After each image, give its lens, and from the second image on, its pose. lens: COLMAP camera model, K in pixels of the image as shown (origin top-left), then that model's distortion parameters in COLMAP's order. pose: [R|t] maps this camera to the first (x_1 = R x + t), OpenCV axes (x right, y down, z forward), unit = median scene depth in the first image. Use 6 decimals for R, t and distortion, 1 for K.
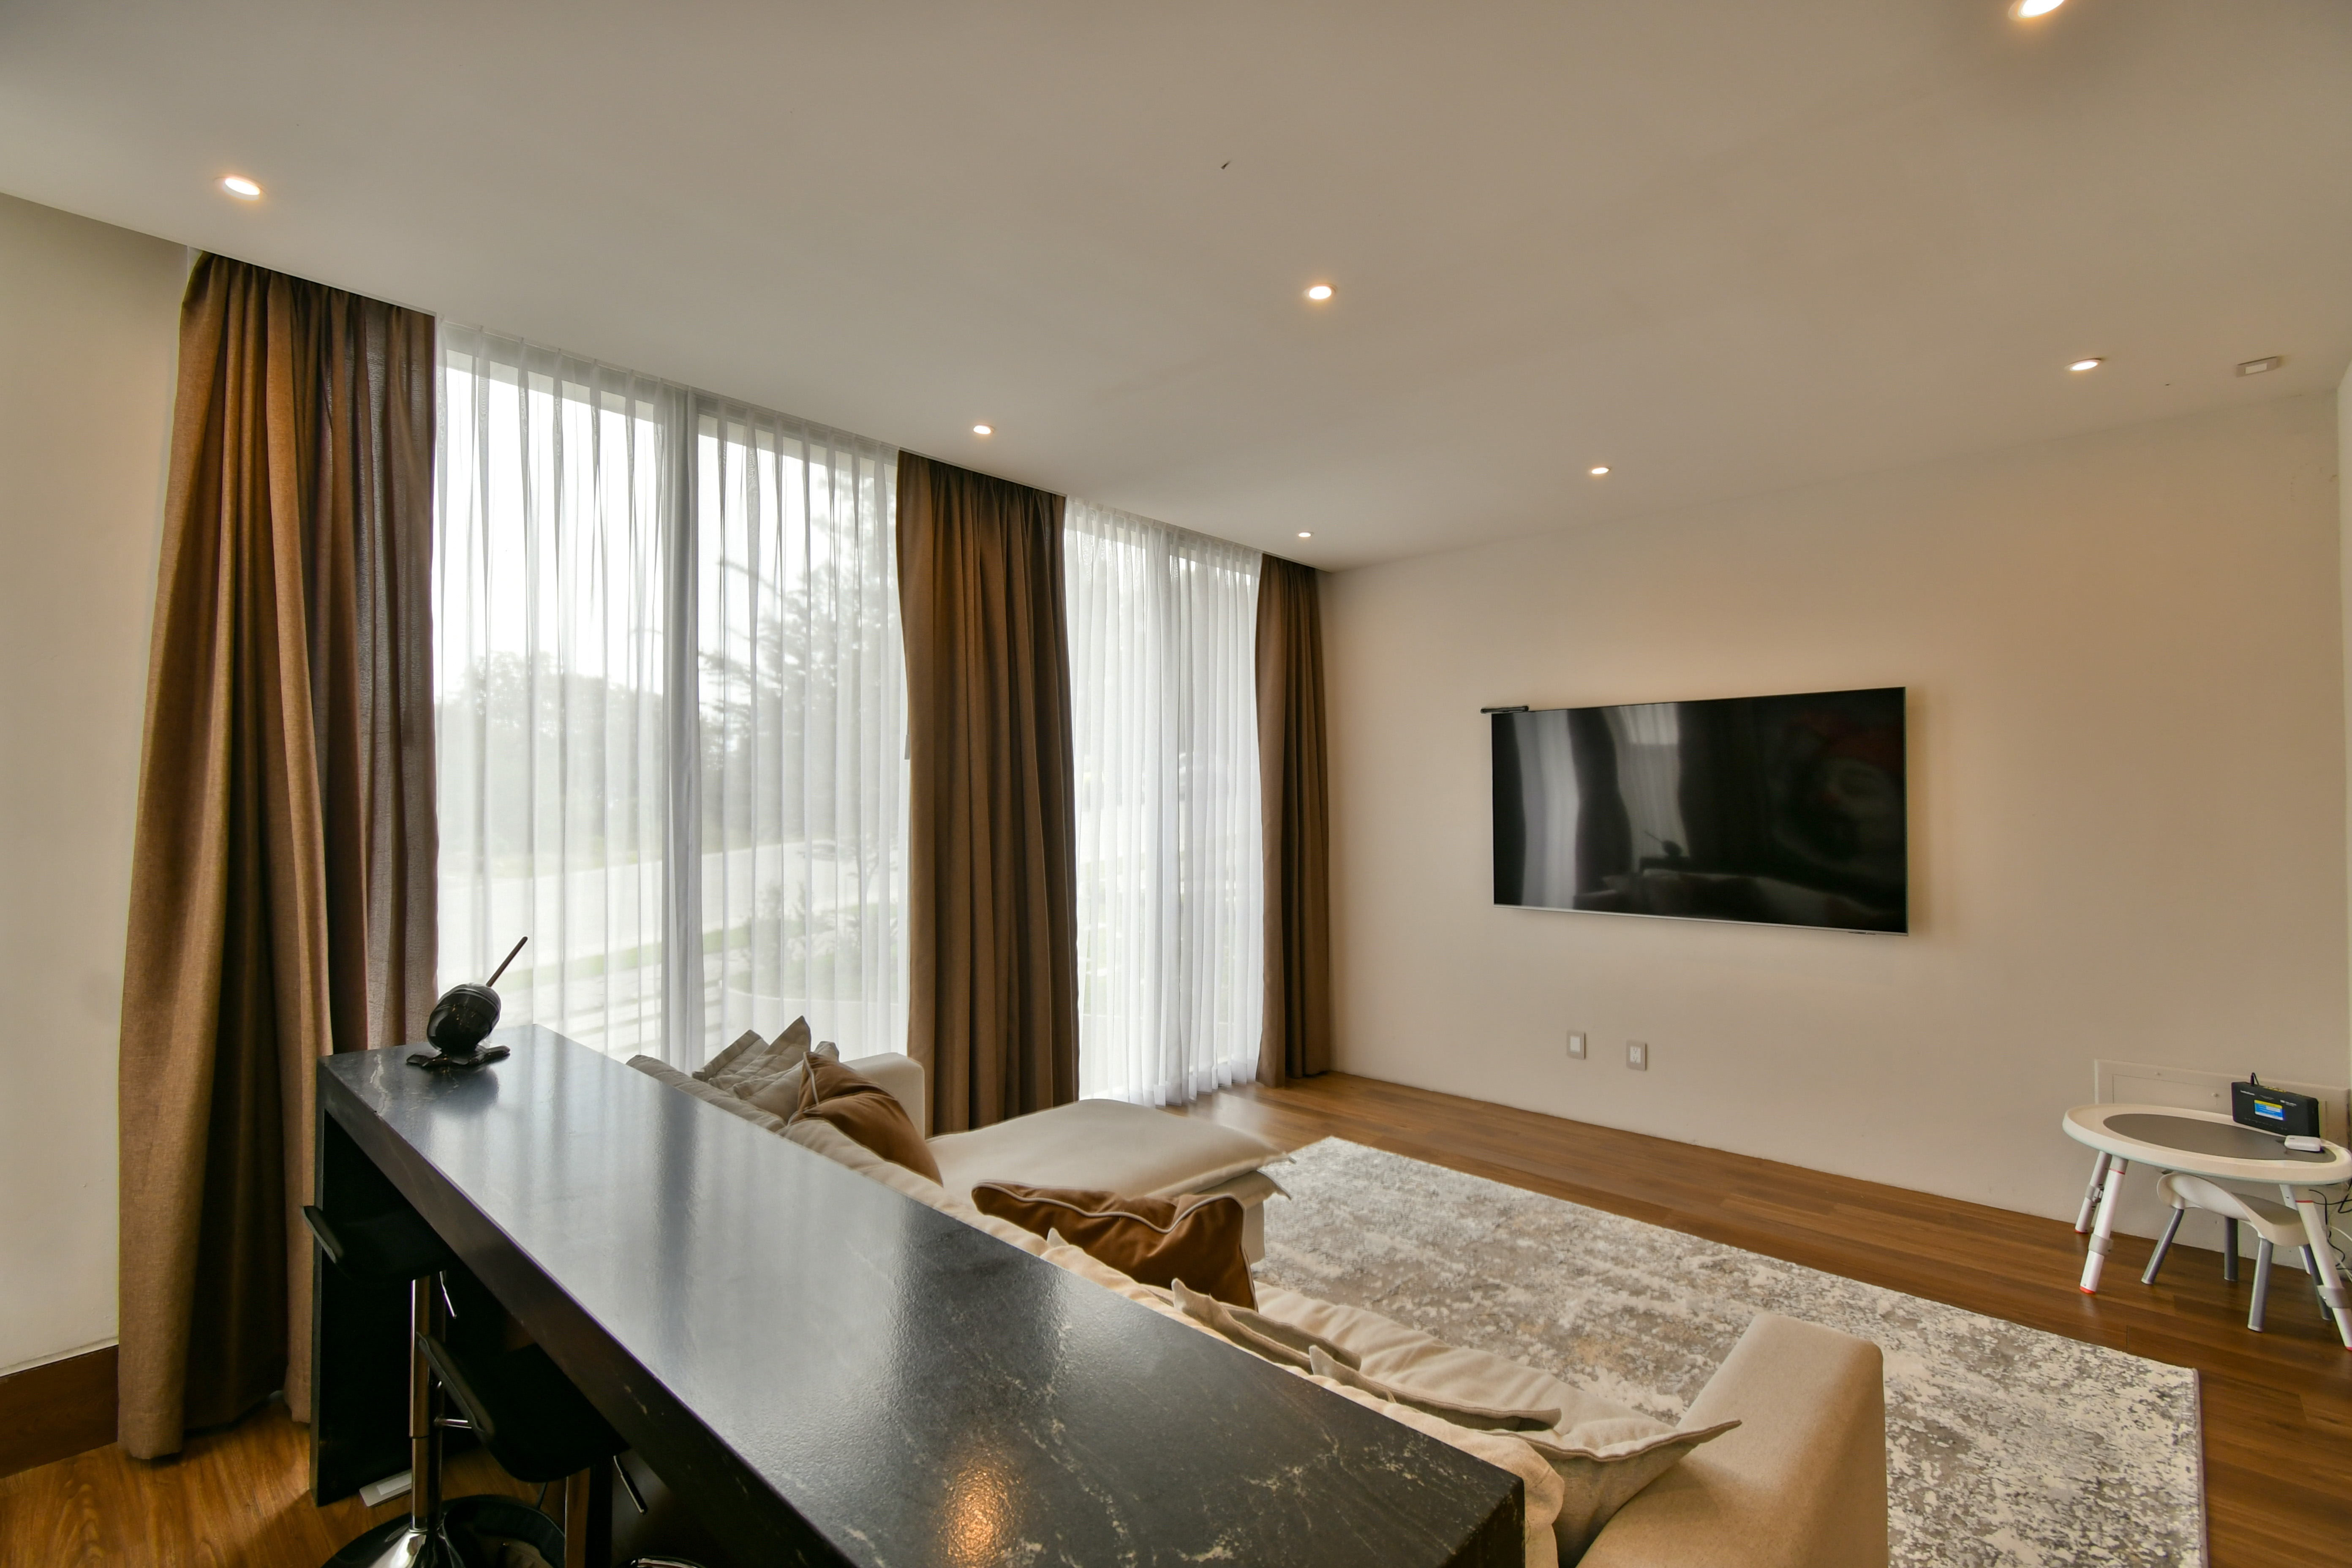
lens RADIAL K [[1046.5, 0, 1184.5], [0, 1046.5, 791.8], [0, 0, 1]] dist [0.009323, -0.003872]
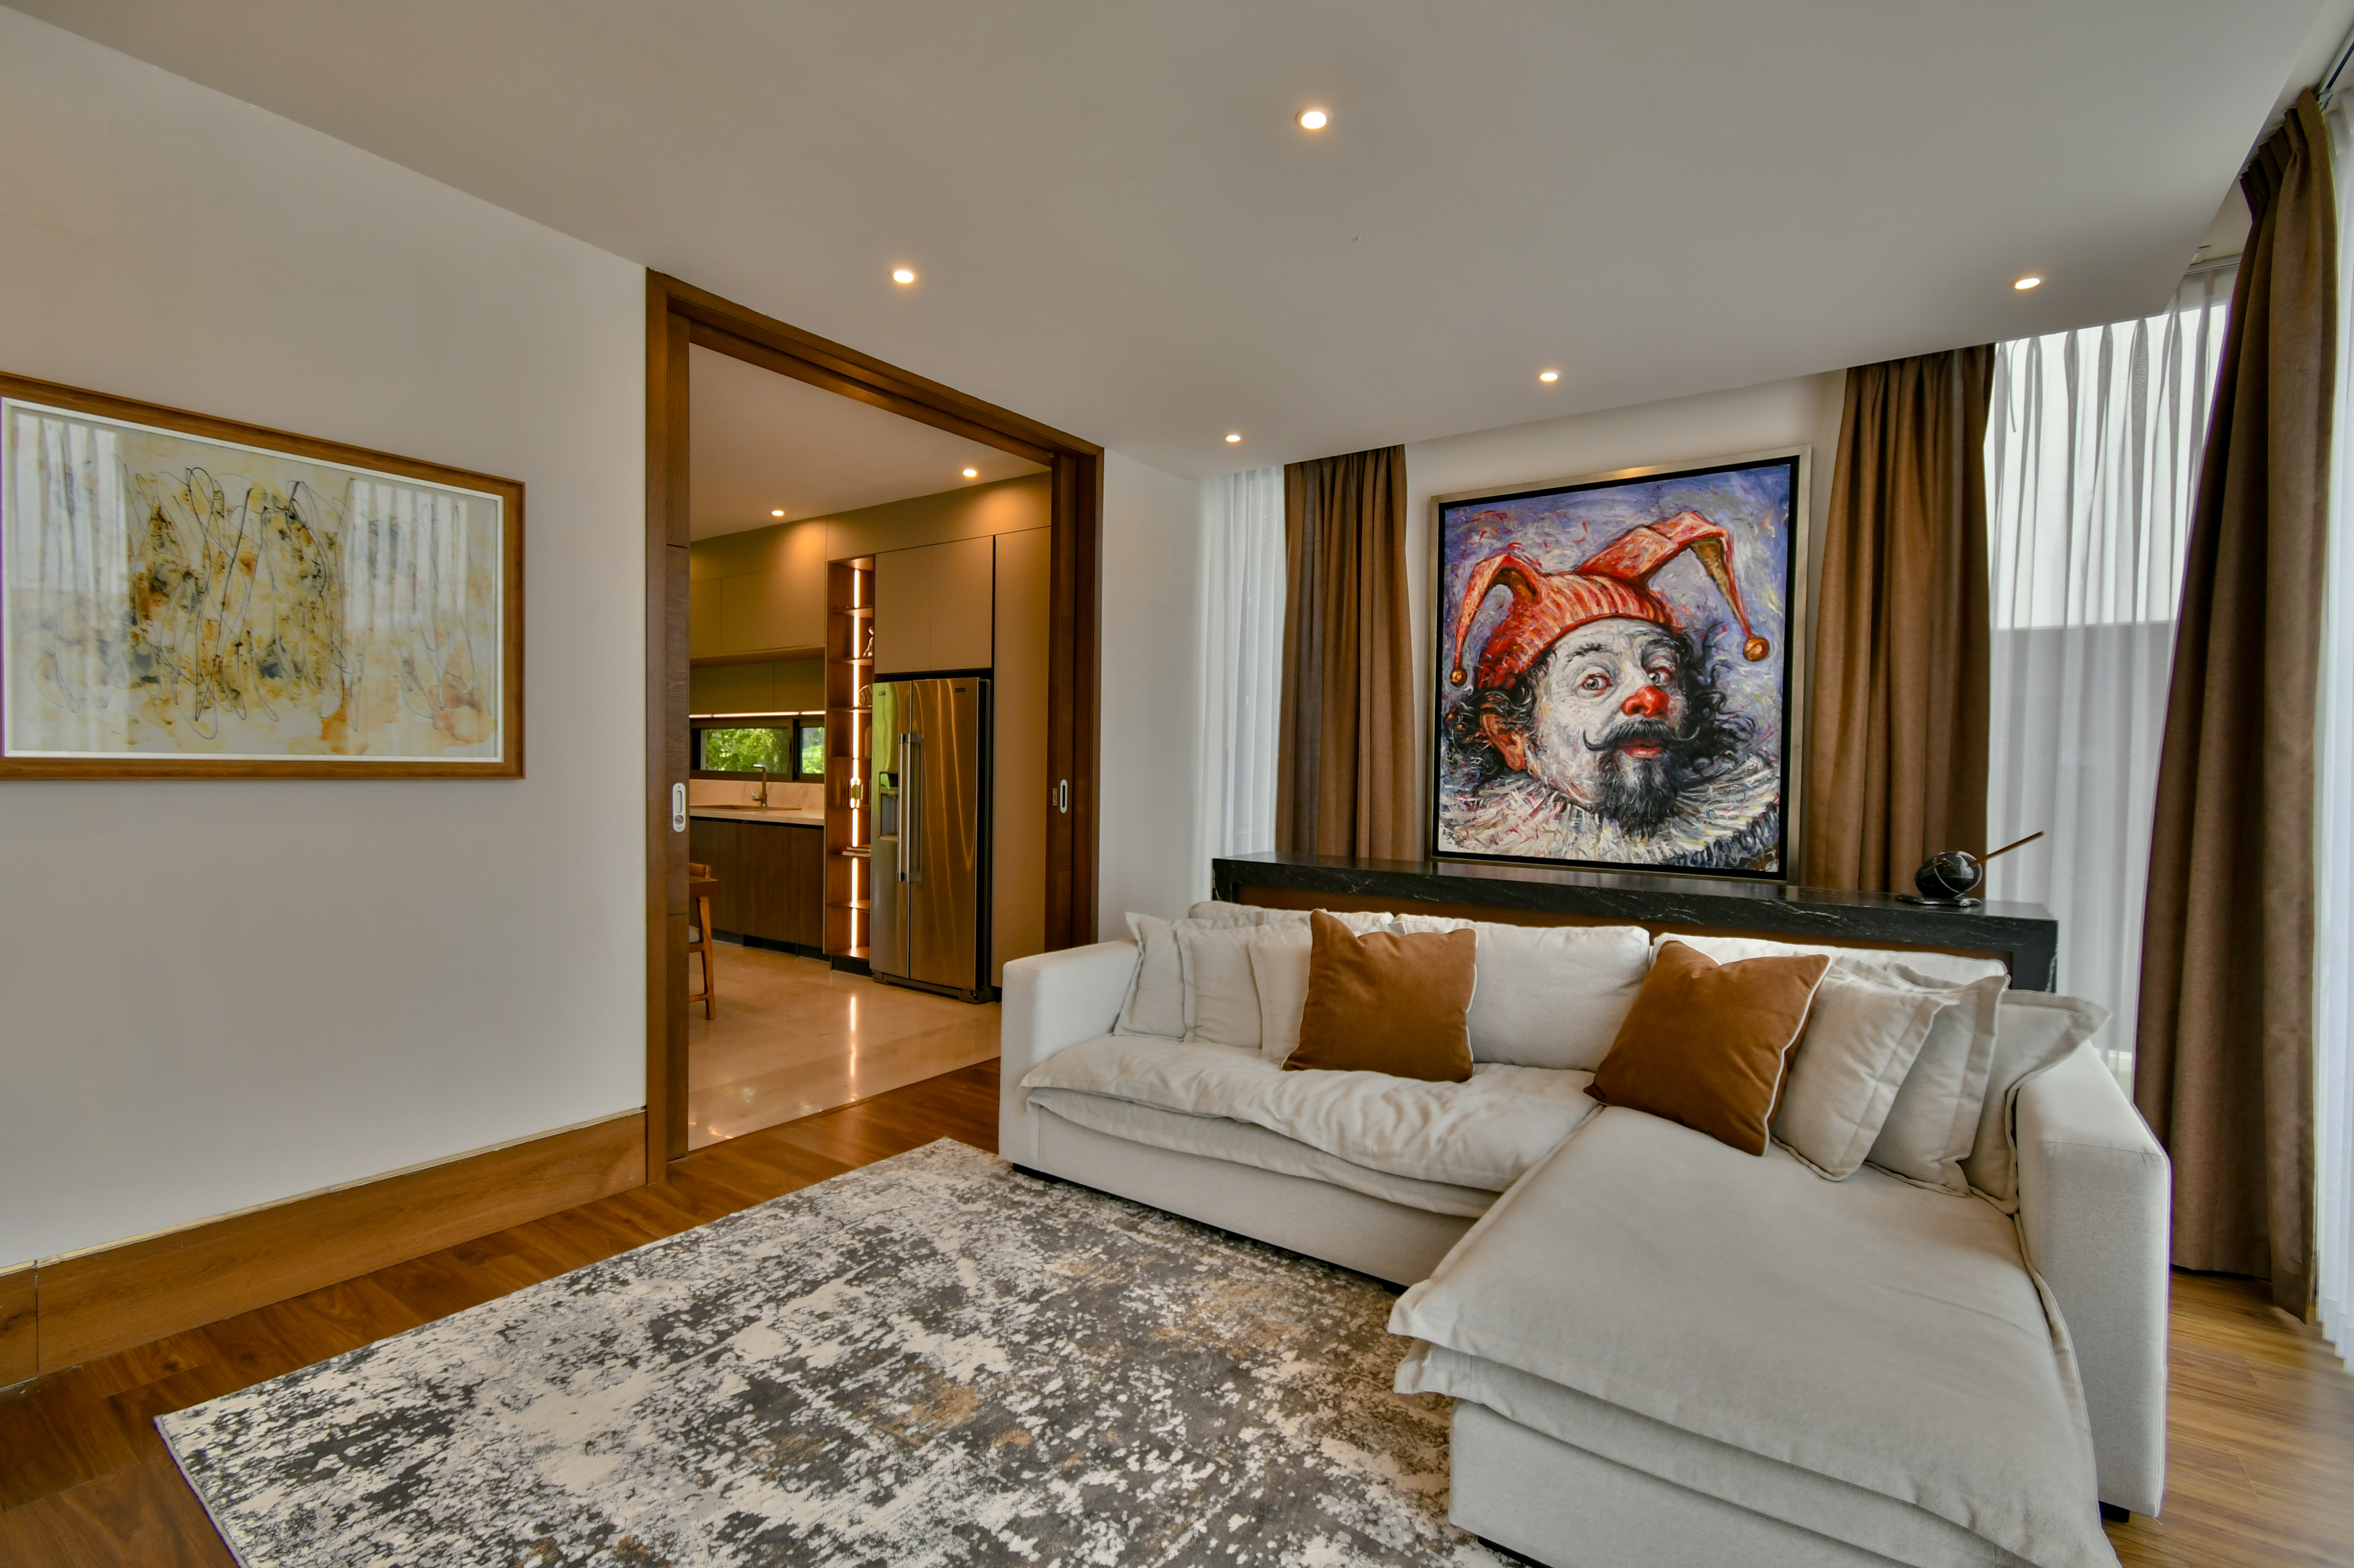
lens RADIAL K [[1047.3, 0, 1182.6], [0, 1047.3, 808.4], [0, 0, 1]] dist [0.009323, -0.003872]
pose [[-0.991892, -0.005840, -0.126951, 0.273935], [-0.010012, 0.999430, 0.032250, 0.071159], [0.126690, 0.033260, -0.991385, 1.472607]]
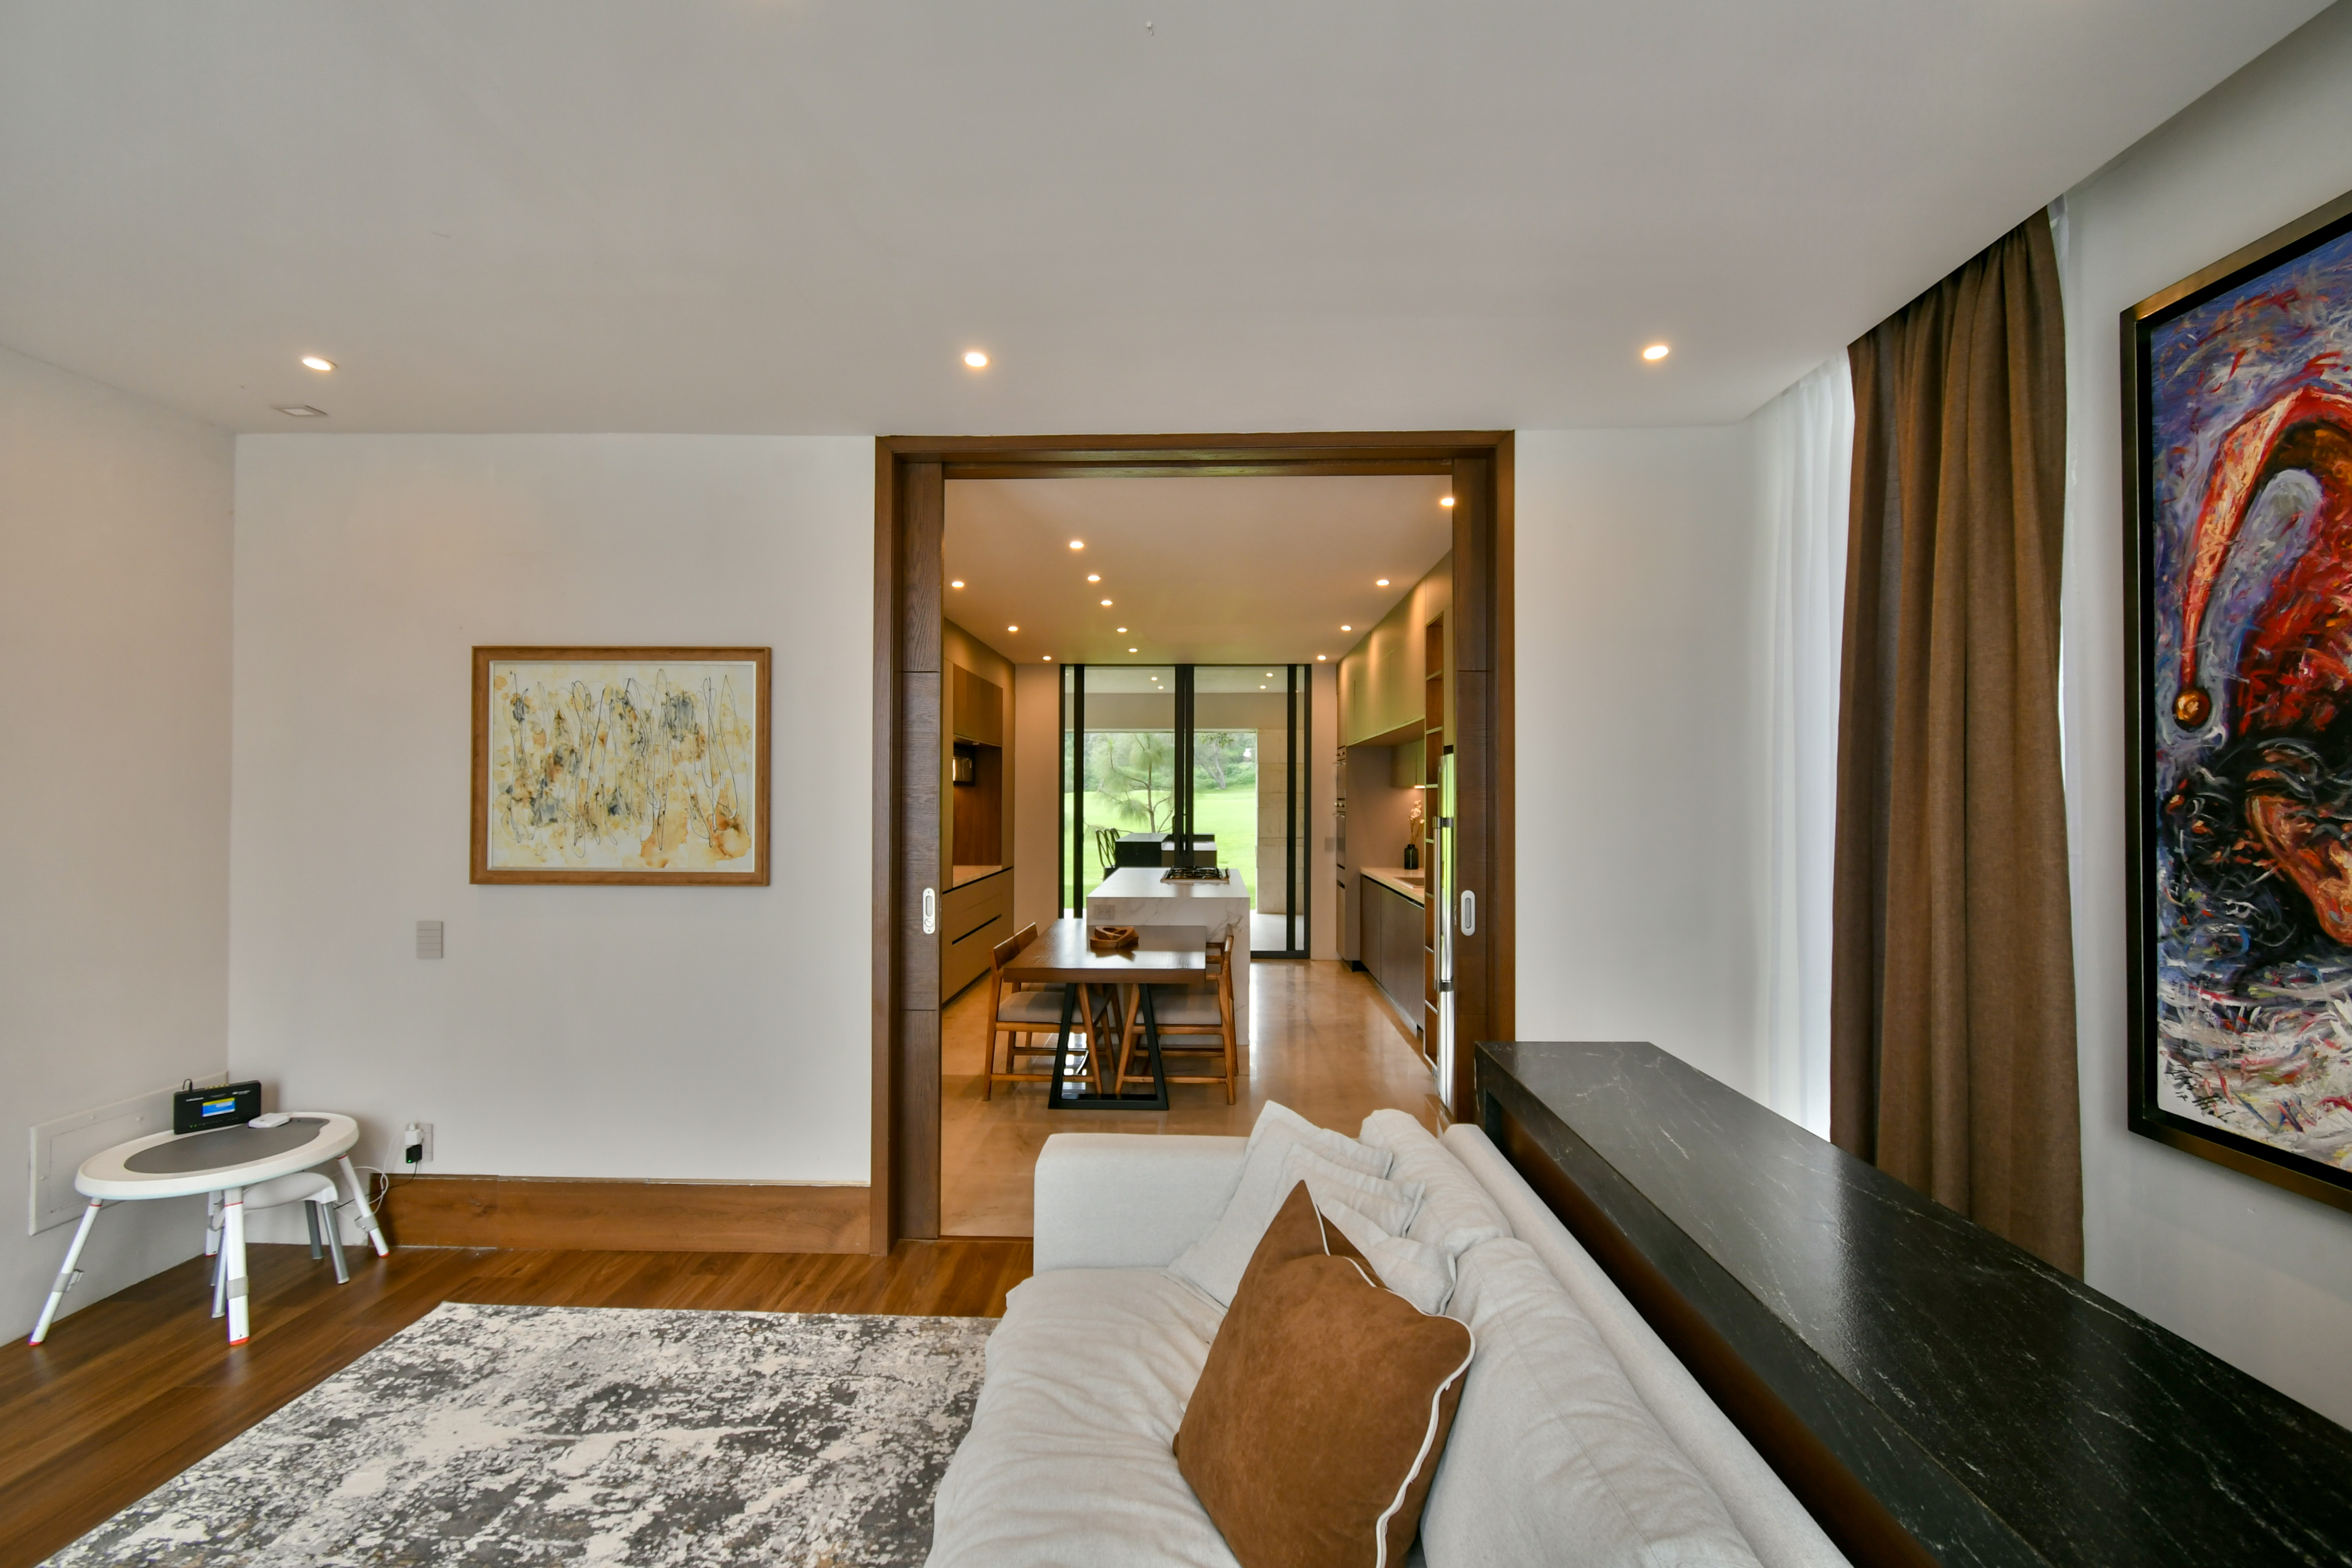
lens RADIAL K [[1046.5, 0, 1173.5], [0, 1046.5, 789.6], [0, 0, 1]] dist [0.009323, -0.003872]
pose [[-0.652464, 0.004579, 0.757806, -0.358403], [-0.009031, 0.999864, -0.013817, -0.004370], [-0.757766, -0.015859, -0.652334, 0.937115]]
